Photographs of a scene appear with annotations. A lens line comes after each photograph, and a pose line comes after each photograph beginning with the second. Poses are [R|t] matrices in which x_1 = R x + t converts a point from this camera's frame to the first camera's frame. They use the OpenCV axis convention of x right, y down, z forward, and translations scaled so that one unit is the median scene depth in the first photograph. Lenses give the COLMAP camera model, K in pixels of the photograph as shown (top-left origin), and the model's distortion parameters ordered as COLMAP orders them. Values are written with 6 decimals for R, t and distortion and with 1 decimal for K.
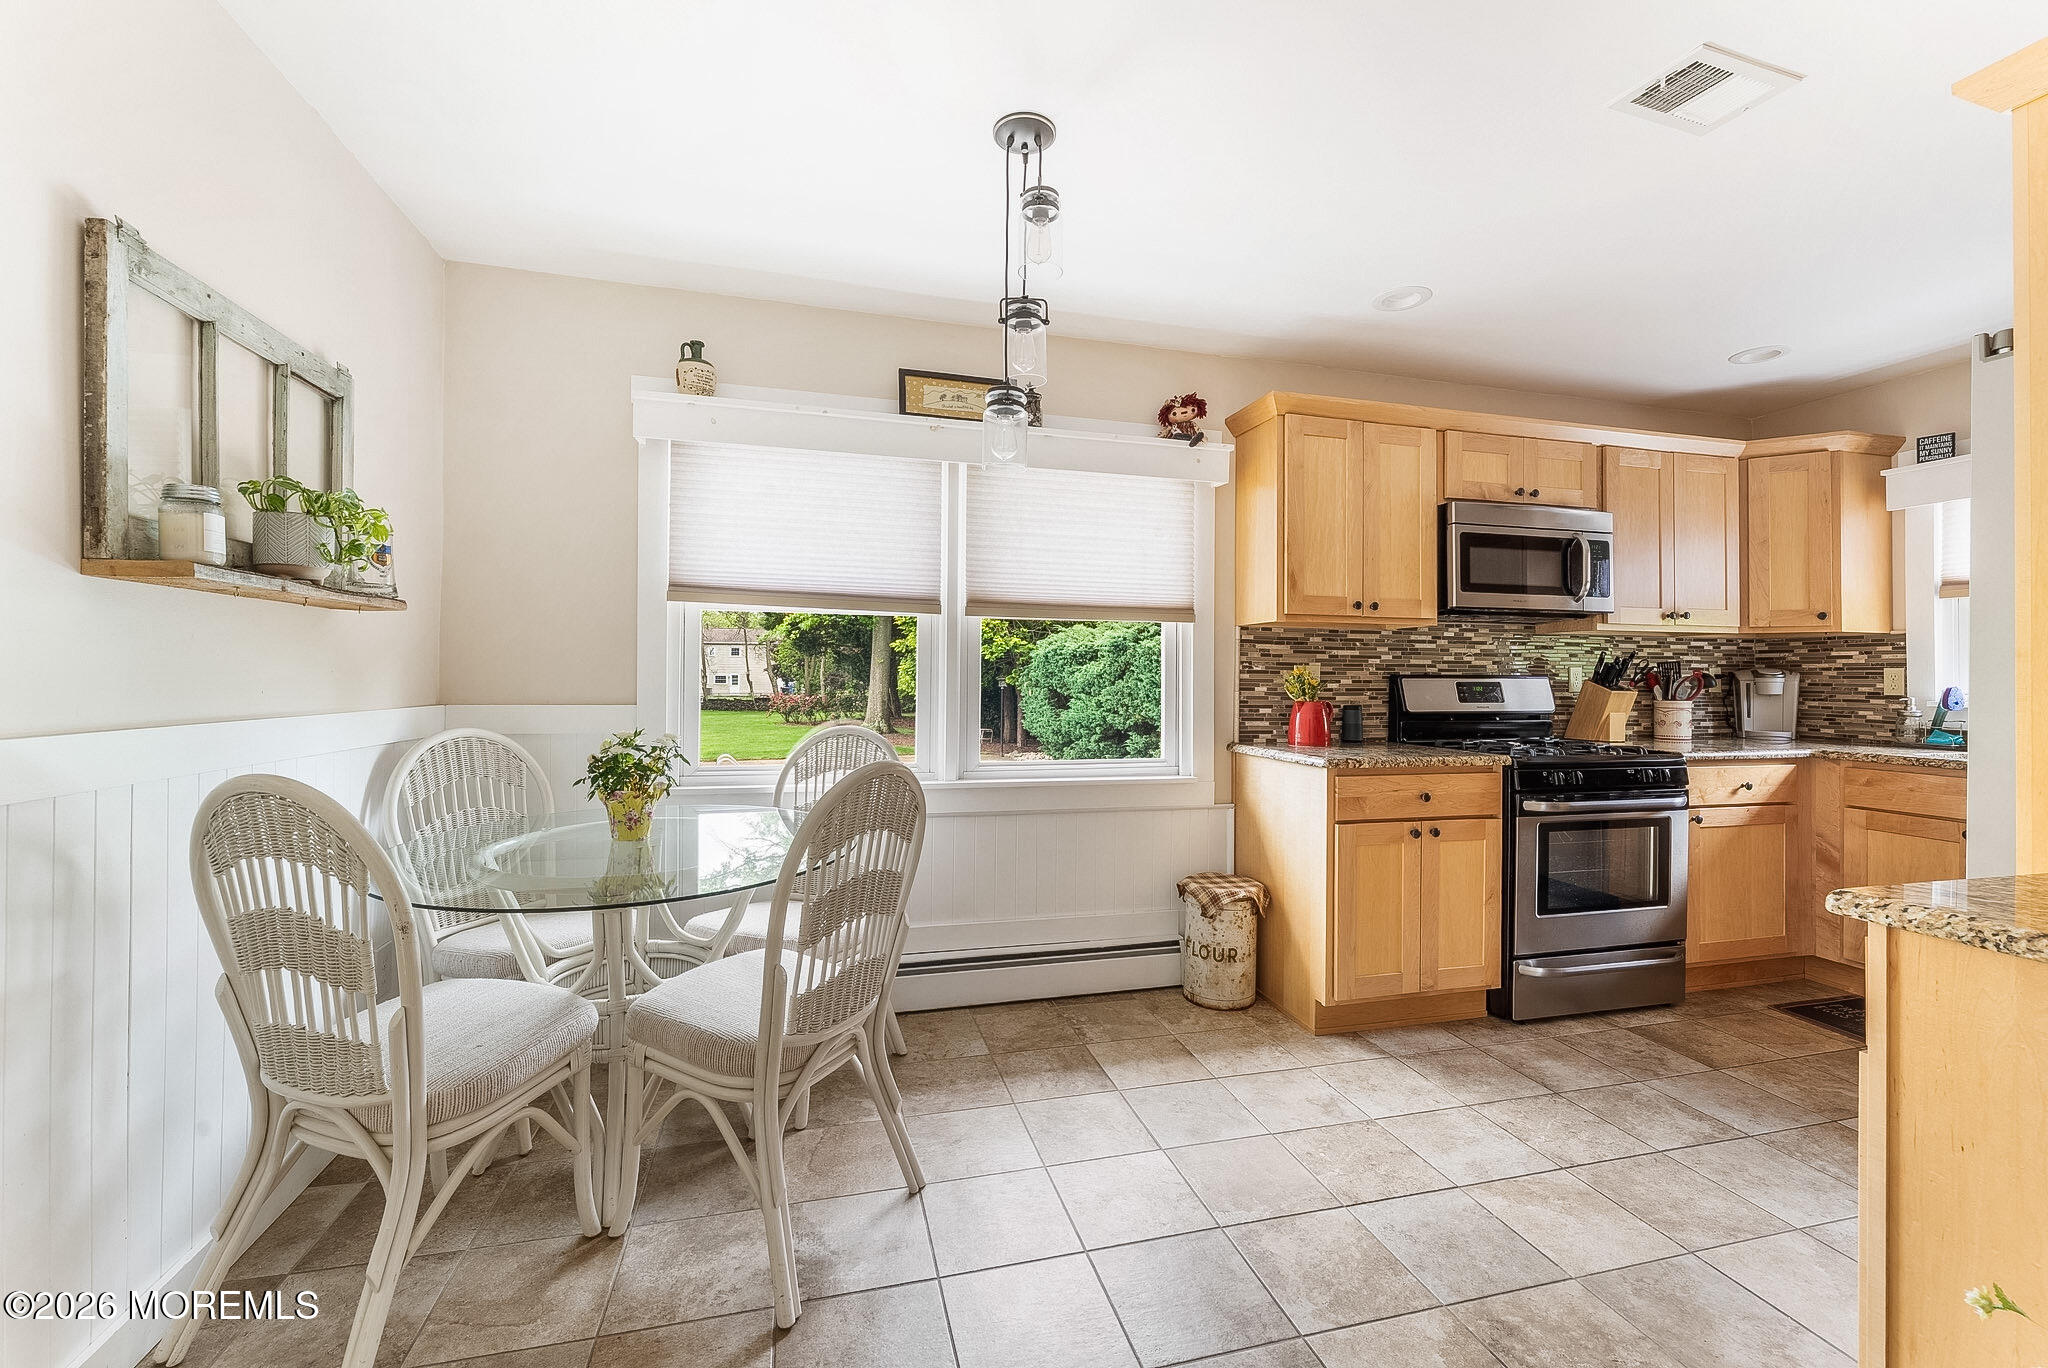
lens RADIAL K [[831.8, 0, 1020.9], [0, 831.8, 668.7], [0, 0, 1]] dist [-0.003851, 0.001534]
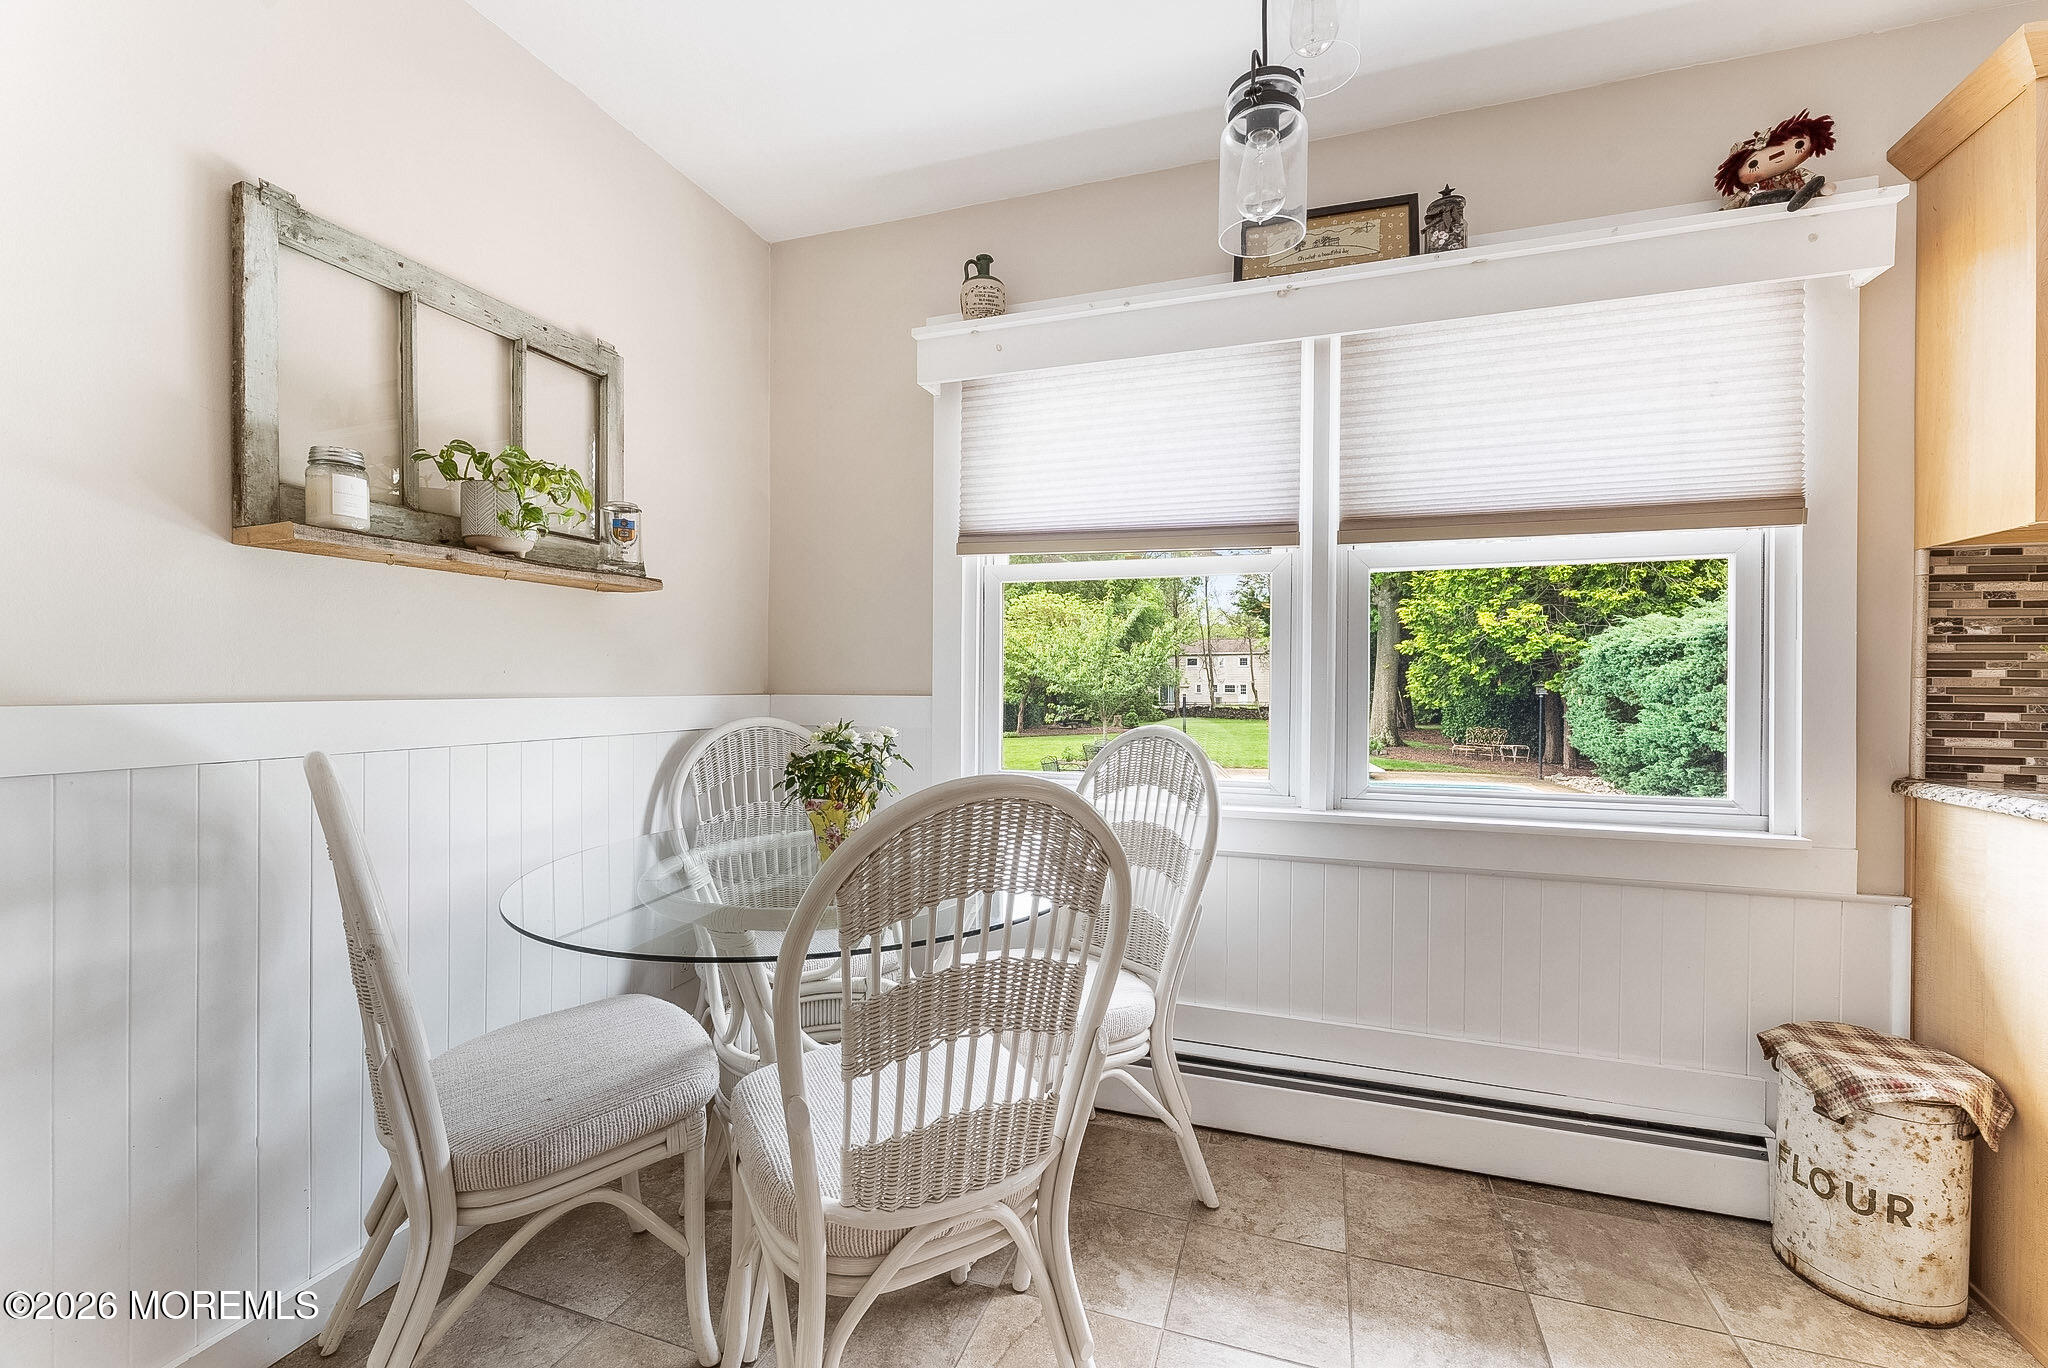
lens RADIAL K [[832.1, 0, 1031.4], [0, 832.1, 688.2], [0, 0, 1]] dist [-0.002827, 0.000311]
pose [[0.833314, -0.002611, -0.552794, 0.098126], [0.009122, 0.999918, 0.009028, 0.026841], [0.552725, -0.012566, 0.833269, 0.309985]]
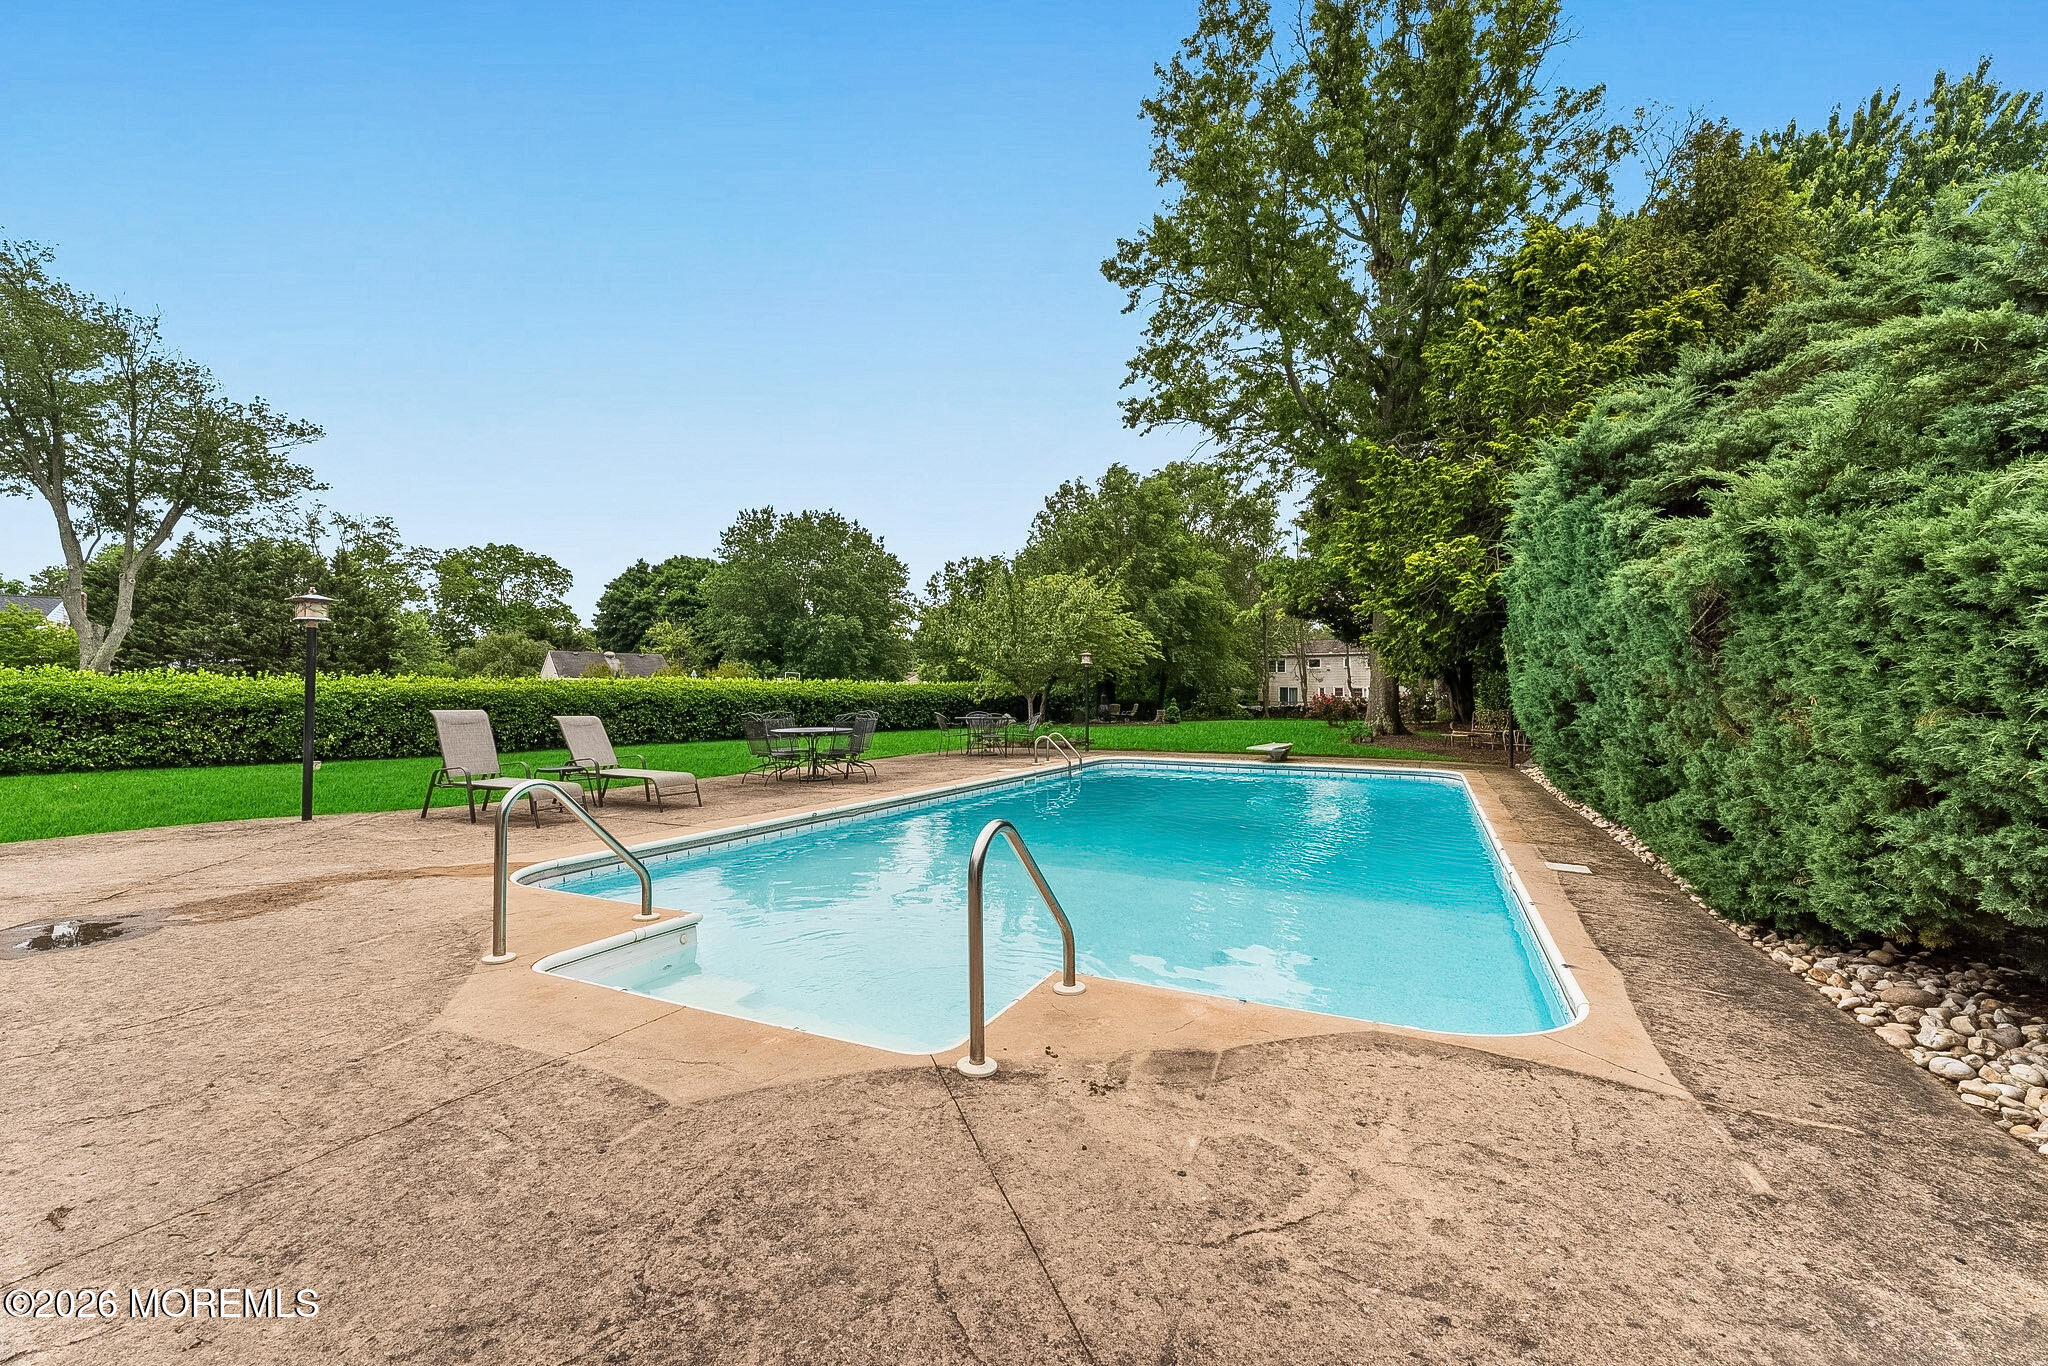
lens RADIAL K [[832.1, 0, 1007.1], [0, 832.1, 677.0], [0, 0, 1]] dist [-0.002827, 0.000311]
pose [[0.700644, -0.015666, -0.713339, 1.332175], [0.005489, 0.999848, -0.016567, 0.367457], [0.713489, 0.007693, 0.700624, 2.329010]]
